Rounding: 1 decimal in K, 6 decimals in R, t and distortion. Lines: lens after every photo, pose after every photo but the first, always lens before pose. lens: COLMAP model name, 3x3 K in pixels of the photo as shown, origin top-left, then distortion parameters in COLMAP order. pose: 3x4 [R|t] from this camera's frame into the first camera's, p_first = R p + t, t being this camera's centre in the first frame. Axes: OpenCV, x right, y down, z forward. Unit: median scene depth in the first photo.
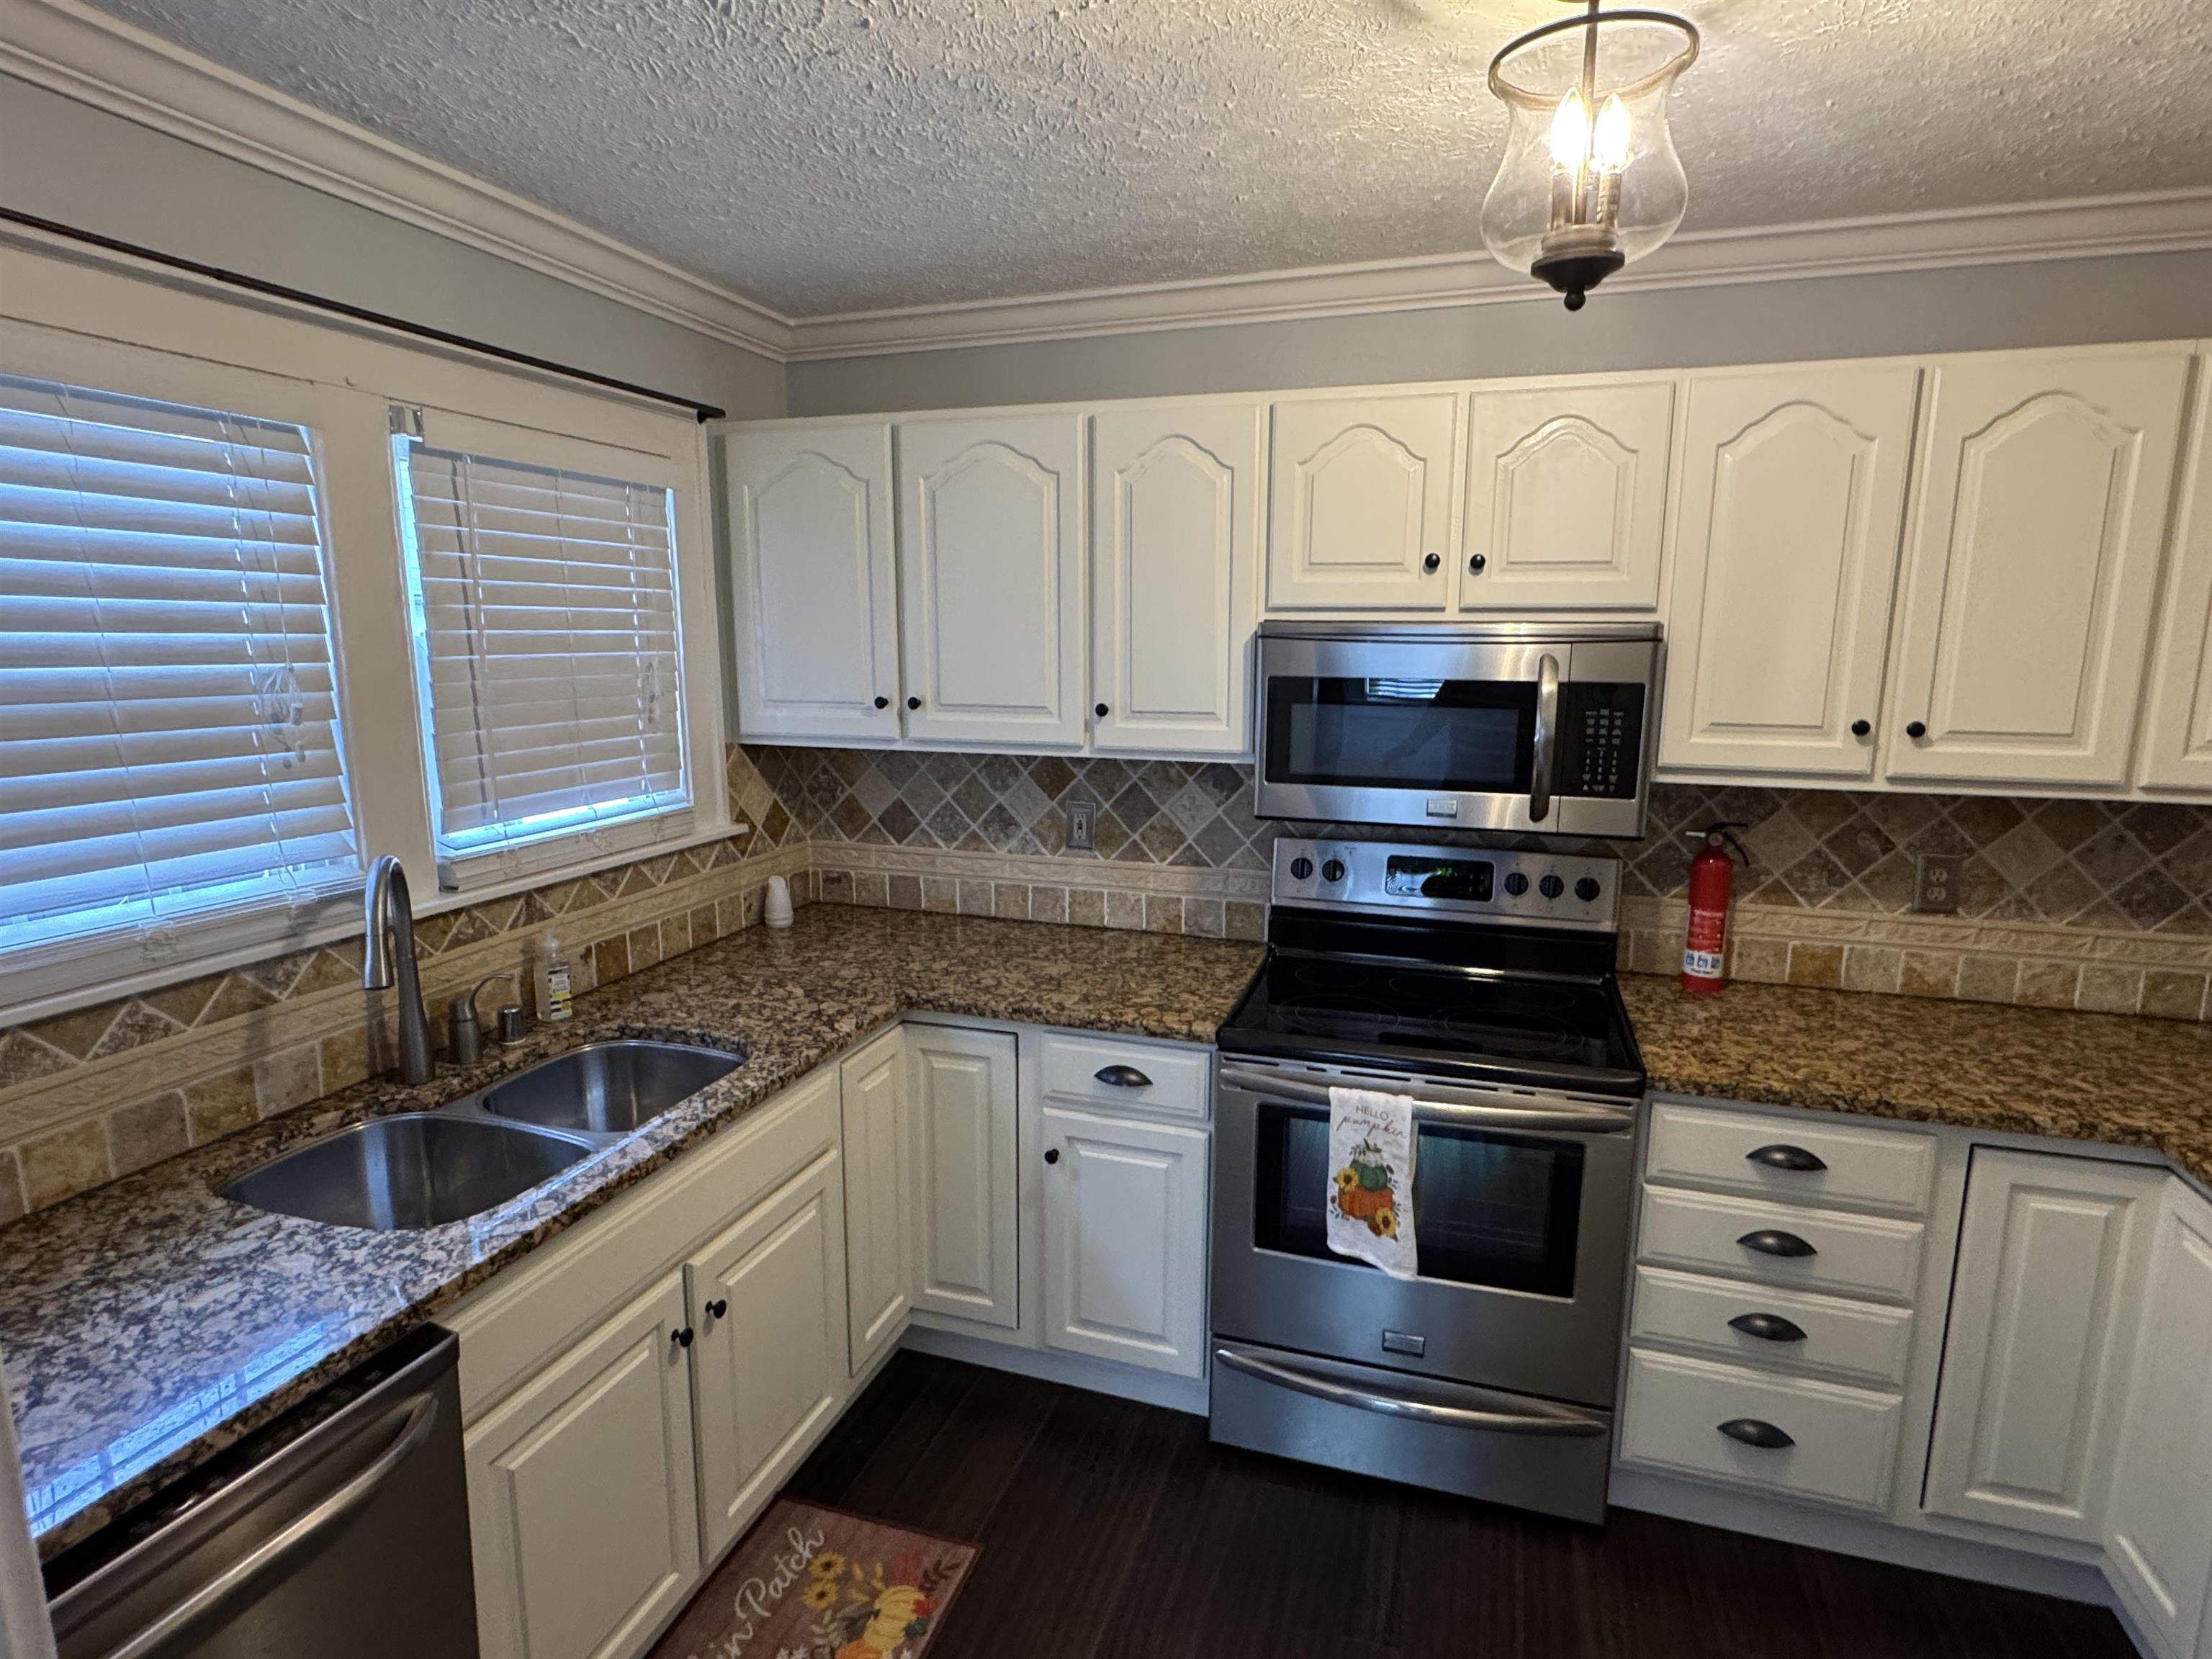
lens RADIAL K [[1163.3, 0, 1104.6], [0, 1163.3, 830.8], [0, 0, 1]] dist [-0.003872, 0.000119]
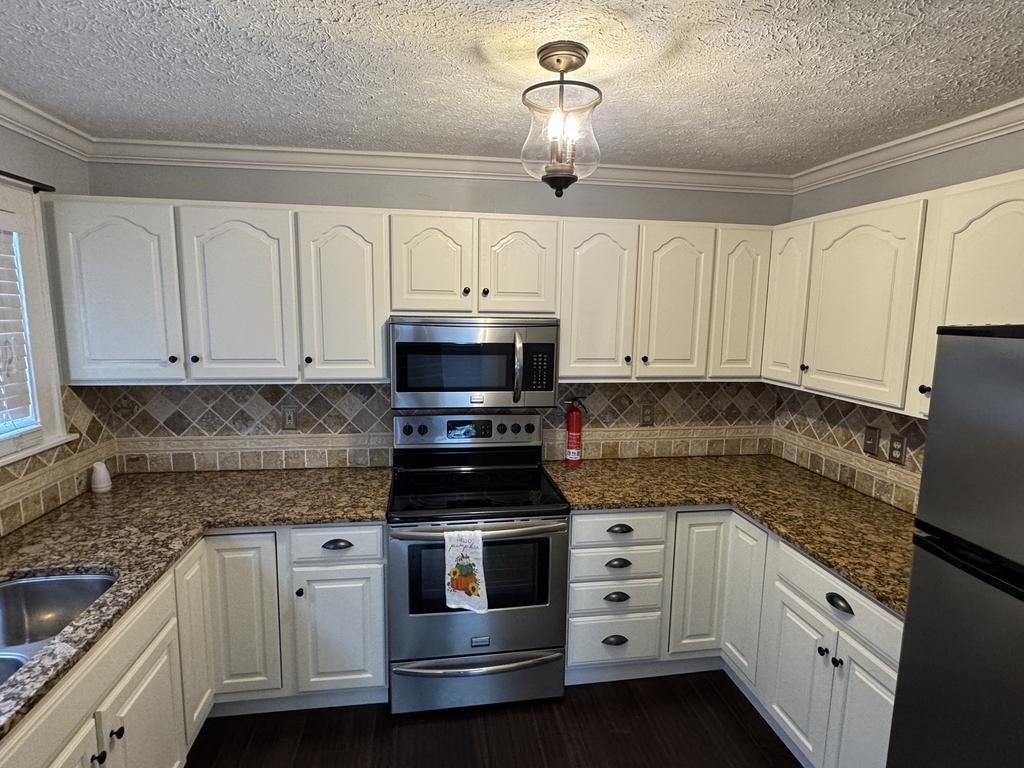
lens RADIAL K [[538.5, 0, 508.7], [0, 538.5, 385.5], [0, 0, 1]] dist [-0.003872, 0.000119]
pose [[0.890784, -0.054820, 0.451108, -0.121225], [0.067116, 0.997681, -0.011291, -0.029258], [-0.449444, 0.040335, 0.892398, 0.036125]]
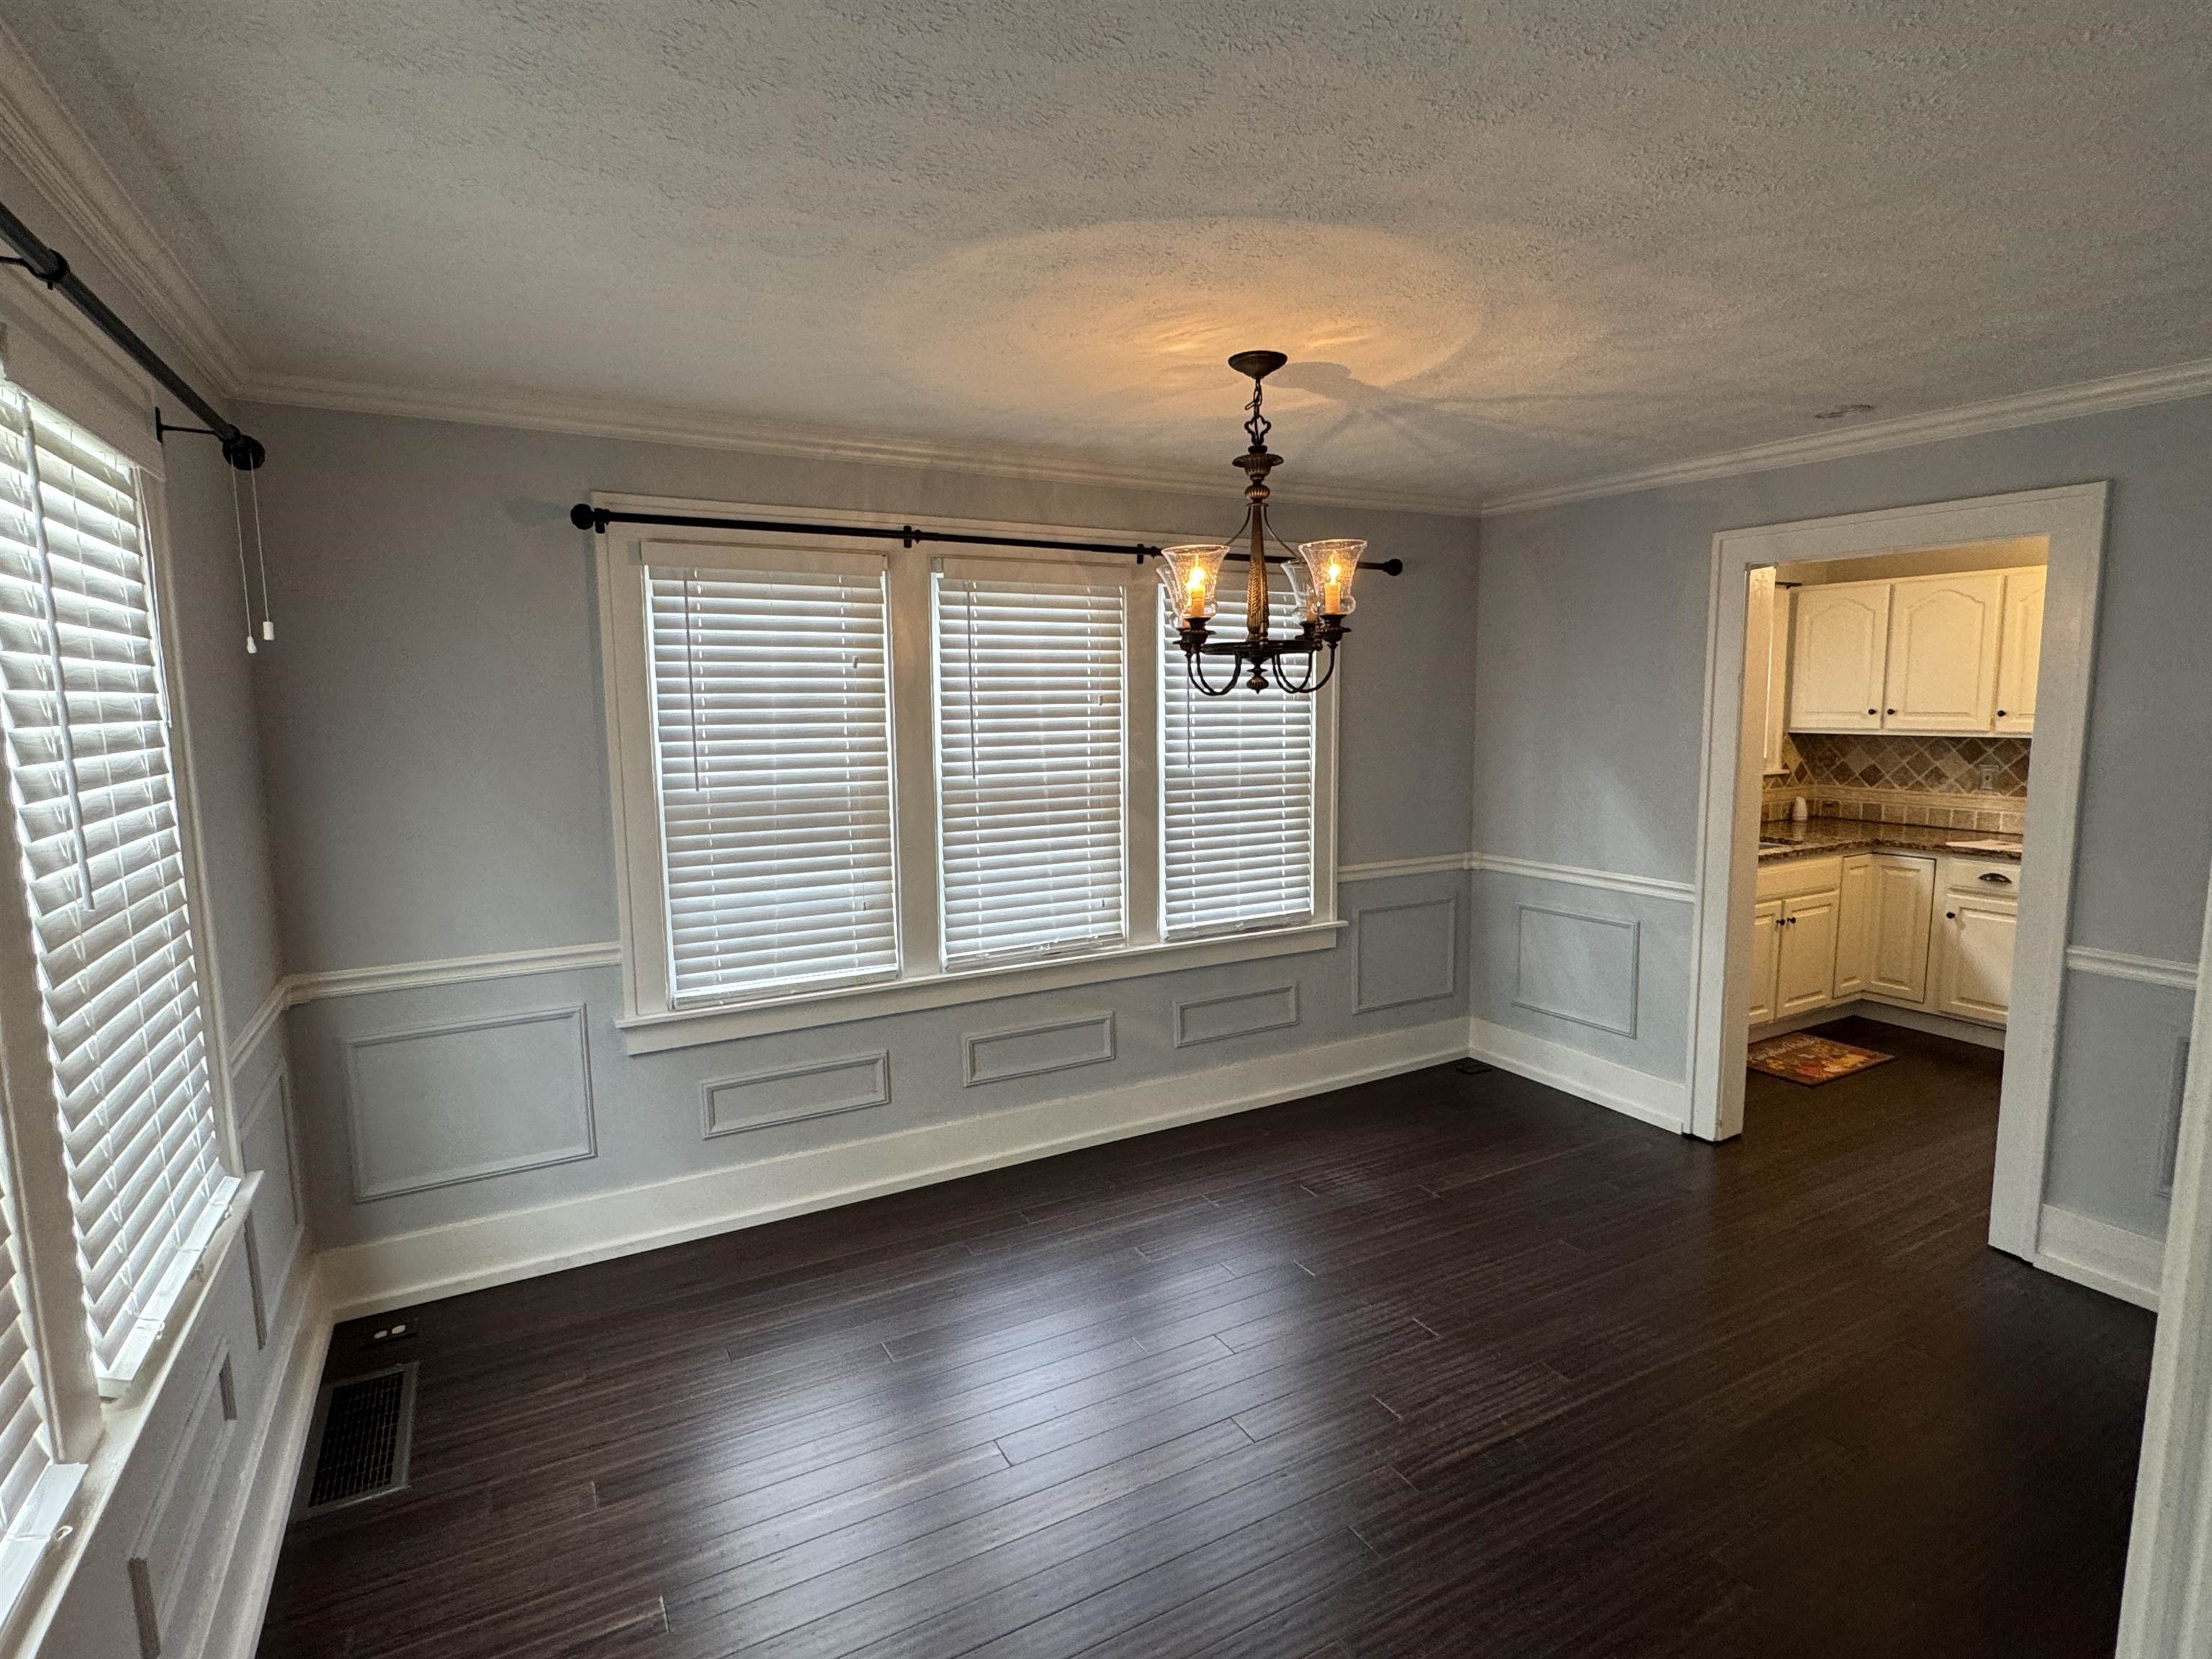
lens RADIAL K [[1096.3, 0, 1118.1], [0, 1096.3, 830.1], [0, 0, 1]] dist [0.003066, 0.002692]
pose [[0.738468, 0.068821, -0.670767, 0.175470], [-0.099094, 0.995053, -0.007003, 0.291889], [0.666968, 0.071640, 0.741635, -1.595882]]
